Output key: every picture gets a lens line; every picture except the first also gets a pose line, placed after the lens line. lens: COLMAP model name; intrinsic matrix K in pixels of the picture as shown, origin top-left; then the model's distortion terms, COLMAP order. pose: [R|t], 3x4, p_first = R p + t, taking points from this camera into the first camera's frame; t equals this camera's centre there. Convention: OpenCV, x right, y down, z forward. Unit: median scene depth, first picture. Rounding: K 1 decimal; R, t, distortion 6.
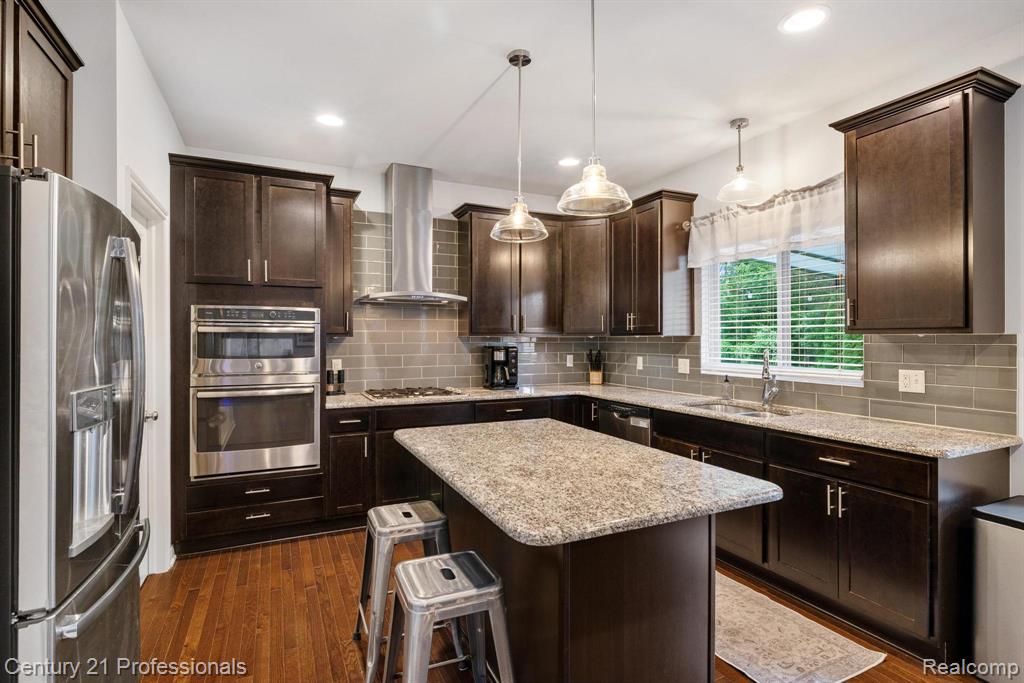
lens RADIAL K [[504.7, 0, 510.4], [0, 504.7, 338.7], [0, 0, 1]] dist [-0.005868, -0.000178]
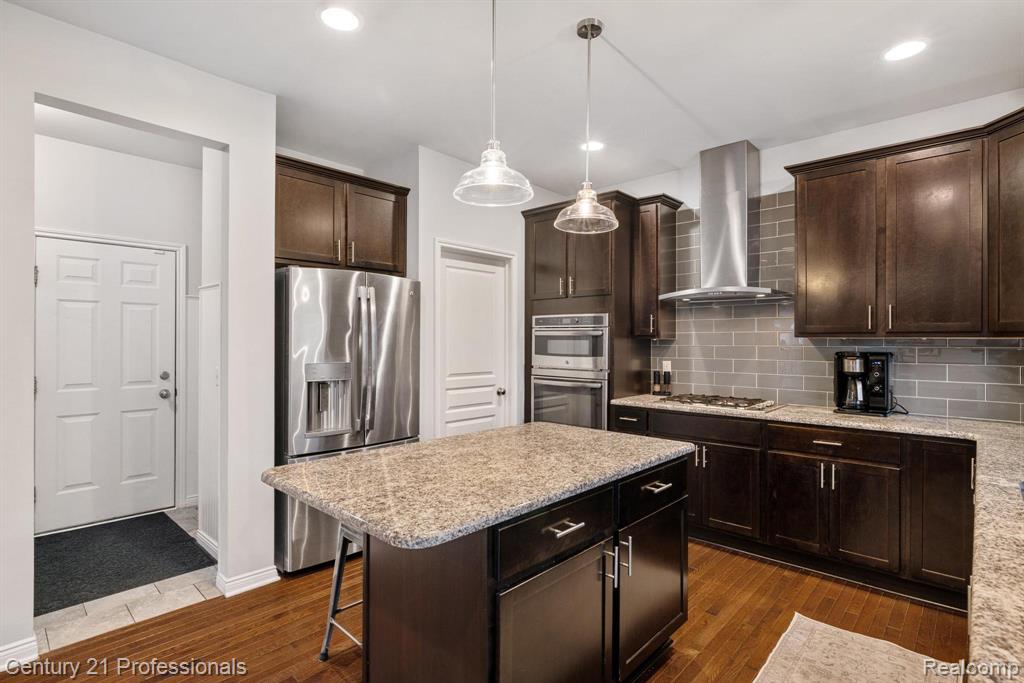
lens RADIAL K [[504.7, 0, 512.0], [0, 504.7, 341.1], [0, 0, 1]] dist [-0.005868, -0.000178]
pose [[0.372507, 0.002644, -0.928026, 0.481211], [-0.004364, 0.999990, 0.001098, 0.001037], [0.928019, 0.003641, 0.372514, 0.320601]]
